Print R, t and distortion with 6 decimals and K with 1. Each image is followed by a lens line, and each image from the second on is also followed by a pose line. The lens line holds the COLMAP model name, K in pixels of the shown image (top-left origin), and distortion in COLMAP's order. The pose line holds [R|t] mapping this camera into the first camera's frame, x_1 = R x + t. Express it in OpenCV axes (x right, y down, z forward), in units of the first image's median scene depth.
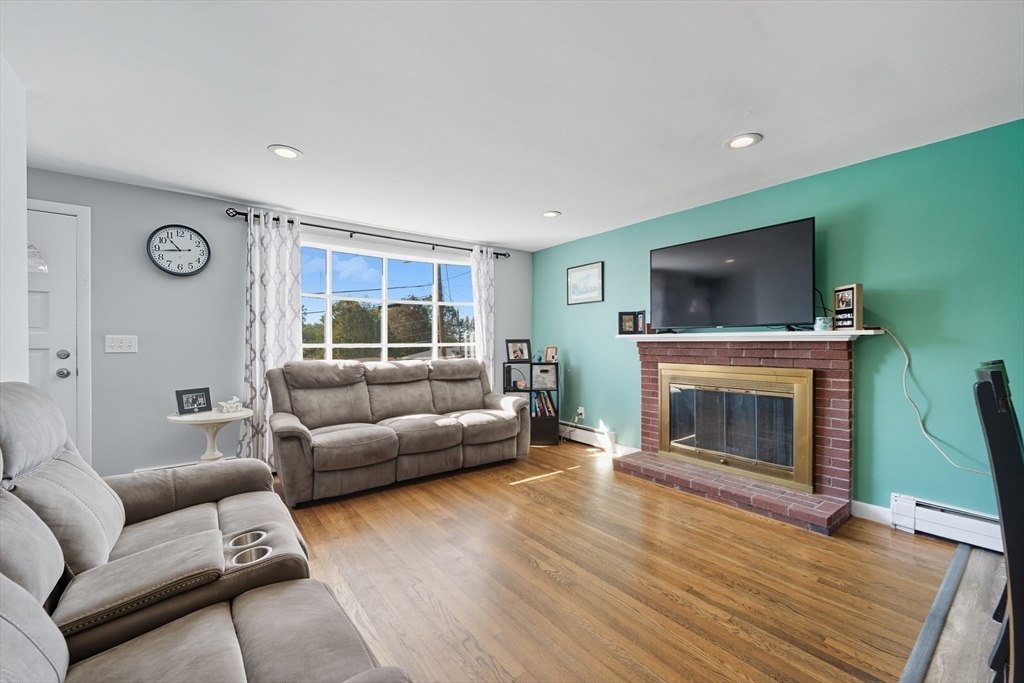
lens RADIAL K [[408.9, 0, 510.2], [0, 408.9, 345.6], [0, 0, 1]] dist [-0.001635, 0.000417]
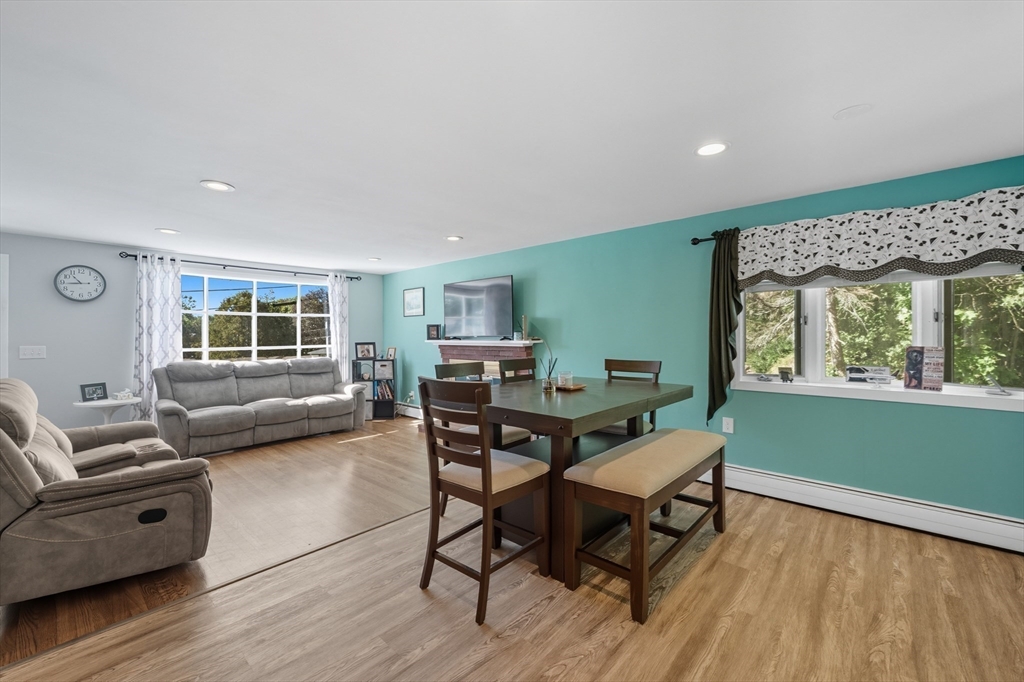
lens RADIAL K [[420.2, 0, 514.7], [0, 420.2, 332.7], [0, 0, 1]] dist [0.001725, 0.000076]
pose [[0.982693, -0.003295, 0.185211, 0.349865], [0.005597, 0.999913, -0.011906, -0.039527], [-0.185155, 0.012737, 0.982627, -0.636063]]
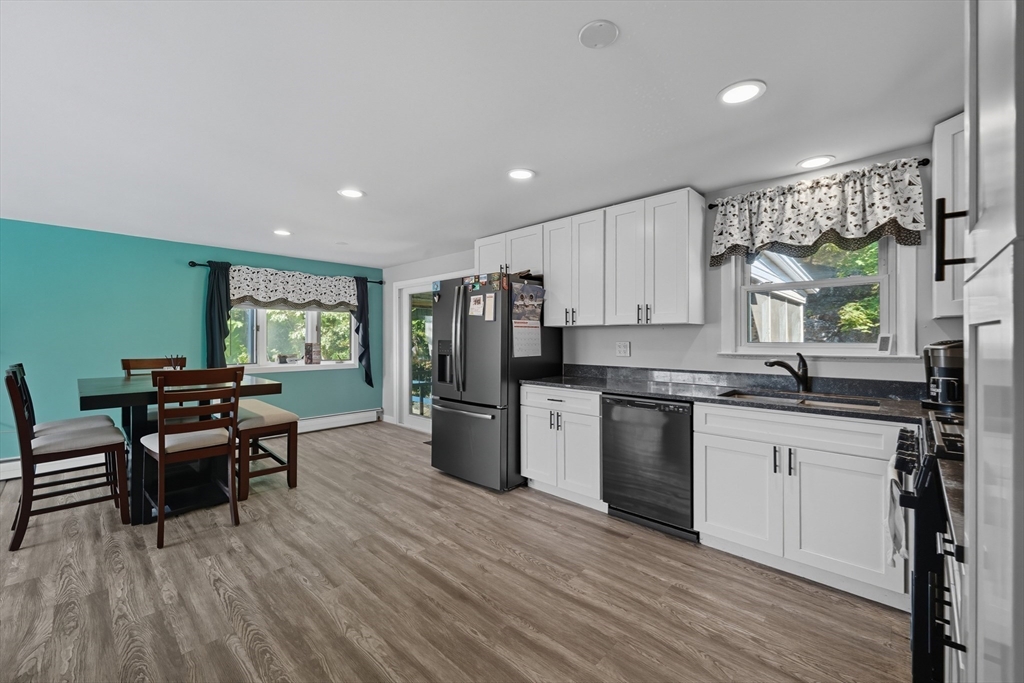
lens RADIAL K [[420.2, 0, 514.5], [0, 420.2, 336.6], [0, 0, 1]] dist [0.001725, 0.000076]
pose [[-0.158982, -0.001092, 0.987281, -0.563828], [0.003966, 0.999991, 0.001744, -0.043139], [-0.987273, 0.004193, -0.158977, -0.489853]]
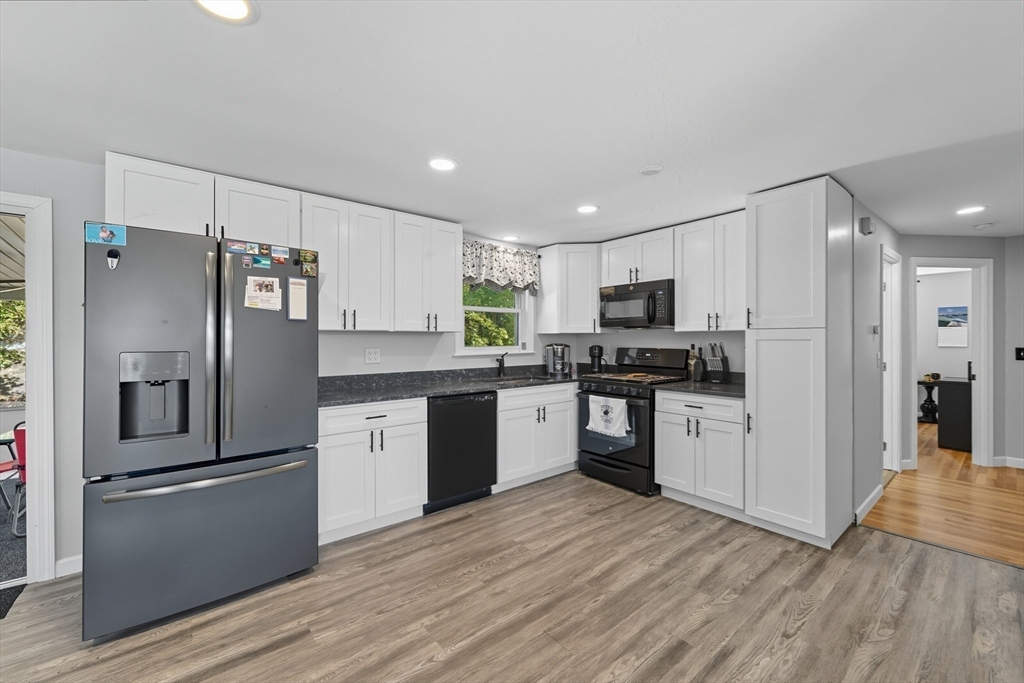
lens RADIAL K [[408.9, 0, 515.8], [0, 408.9, 339.8], [0, 0, 1]] dist [-0.001635, 0.000417]
pose [[-0.998943, 0.001223, -0.045944, 0.167944], [0.001187, 0.999999, 0.000800, -0.048433], [0.045945, 0.000745, -0.998944, 0.109347]]
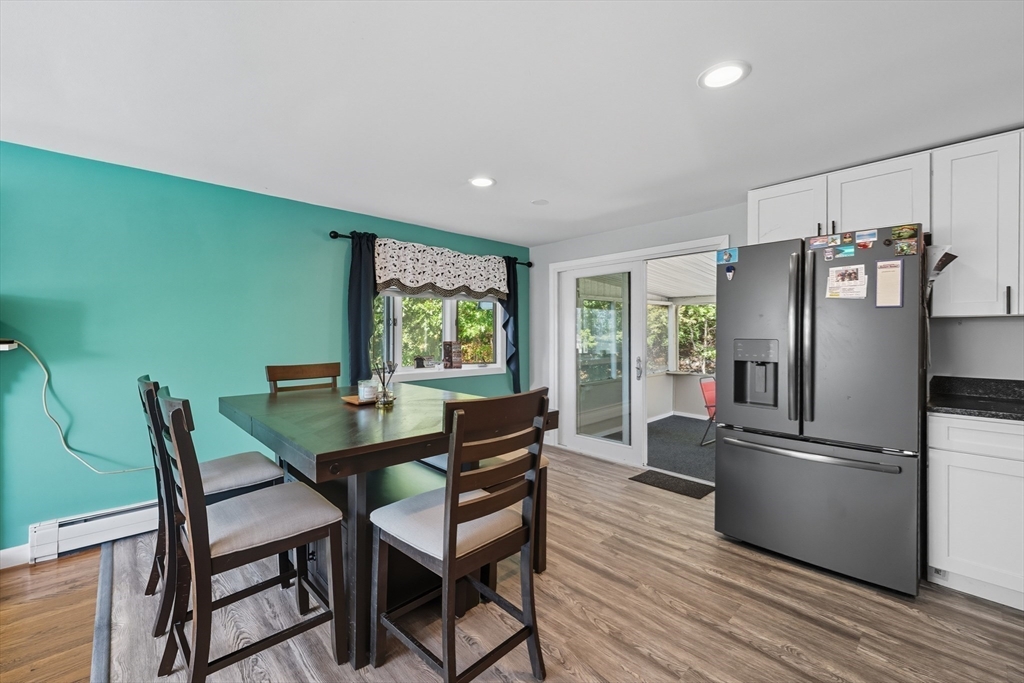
lens RADIAL K [[420.2, 0, 509.7], [0, 420.2, 335.1], [0, 0, 1]] dist [0.001725, 0.000076]
pose [[-0.104573, -0.004953, 0.994505, -0.069051], [0.002828, 0.999982, 0.005277, -0.044283], [-0.994513, 0.003364, -0.104557, 0.038267]]
